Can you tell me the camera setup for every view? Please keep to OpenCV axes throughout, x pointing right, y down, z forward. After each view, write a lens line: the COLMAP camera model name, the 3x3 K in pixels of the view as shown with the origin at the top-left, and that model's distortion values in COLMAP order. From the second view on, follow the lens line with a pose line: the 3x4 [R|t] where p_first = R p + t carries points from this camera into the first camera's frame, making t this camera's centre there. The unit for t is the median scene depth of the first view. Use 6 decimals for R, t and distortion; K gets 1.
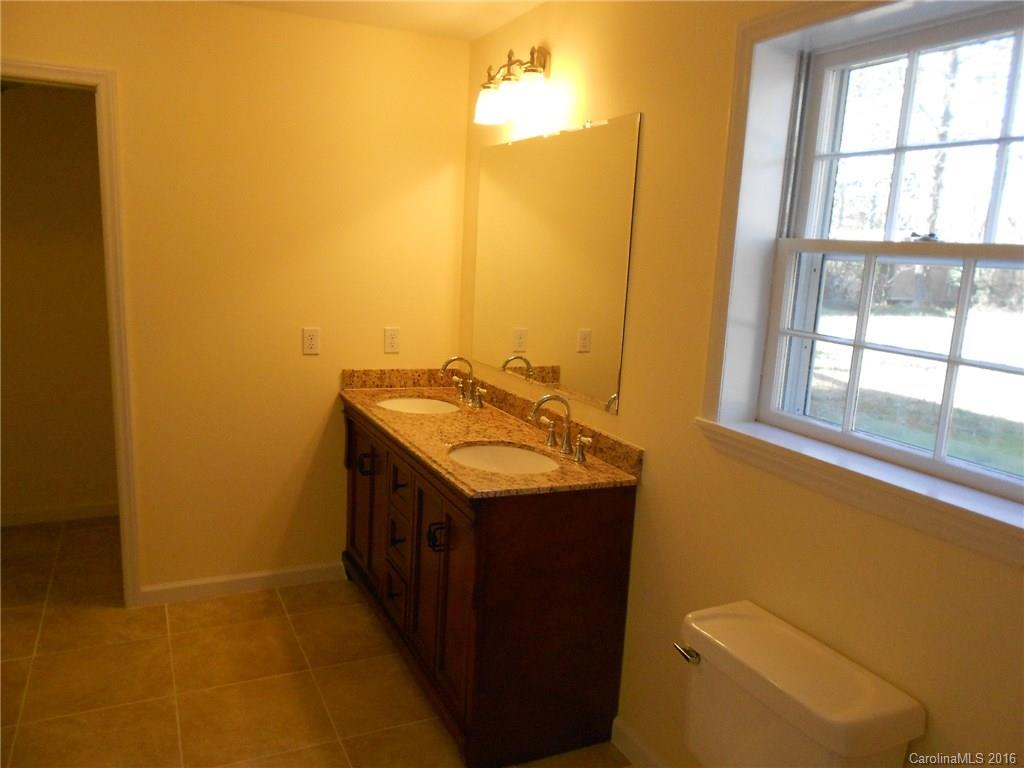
lens RADIAL K [[794.1, 0, 512.9], [0, 794.1, 396.3], [0, 0, 1]] dist [0.003557, 0.005496]
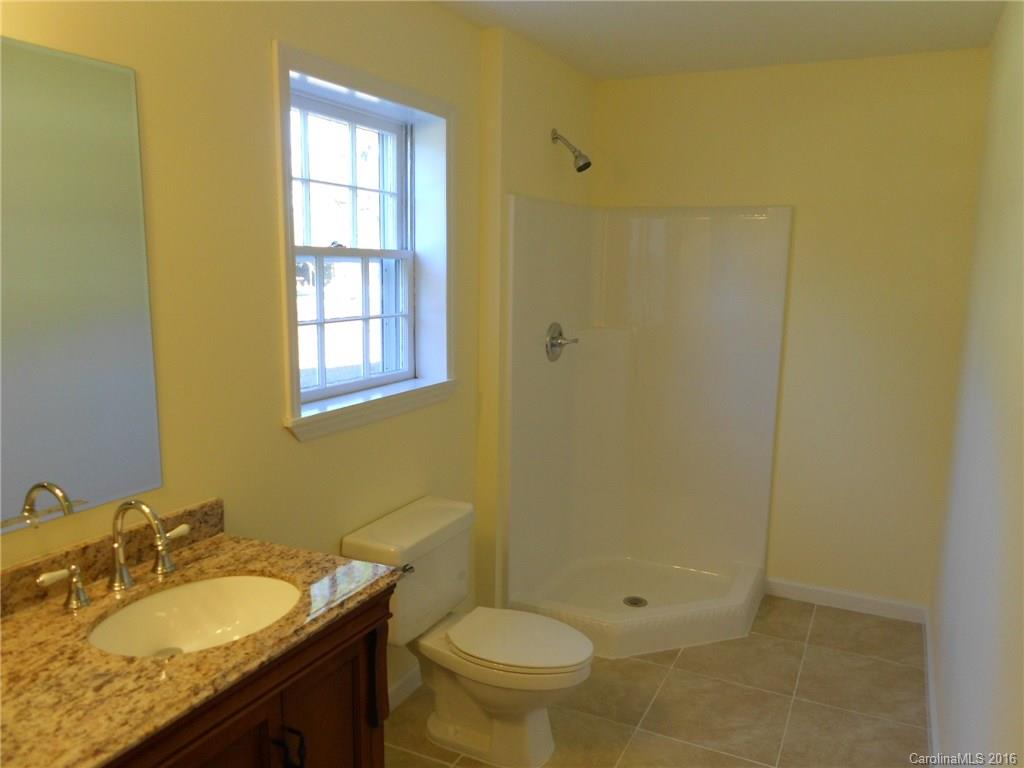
lens RADIAL K [[794.1, 0, 512.9], [0, 794.1, 396.3], [0, 0, 1]] dist [0.003557, 0.005496]
pose [[-0.625503, -0.194063, 0.755702, -0.841595], [0.096258, 0.941979, 0.321573, -0.357461], [-0.774261, 0.273887, -0.570531, 1.576744]]
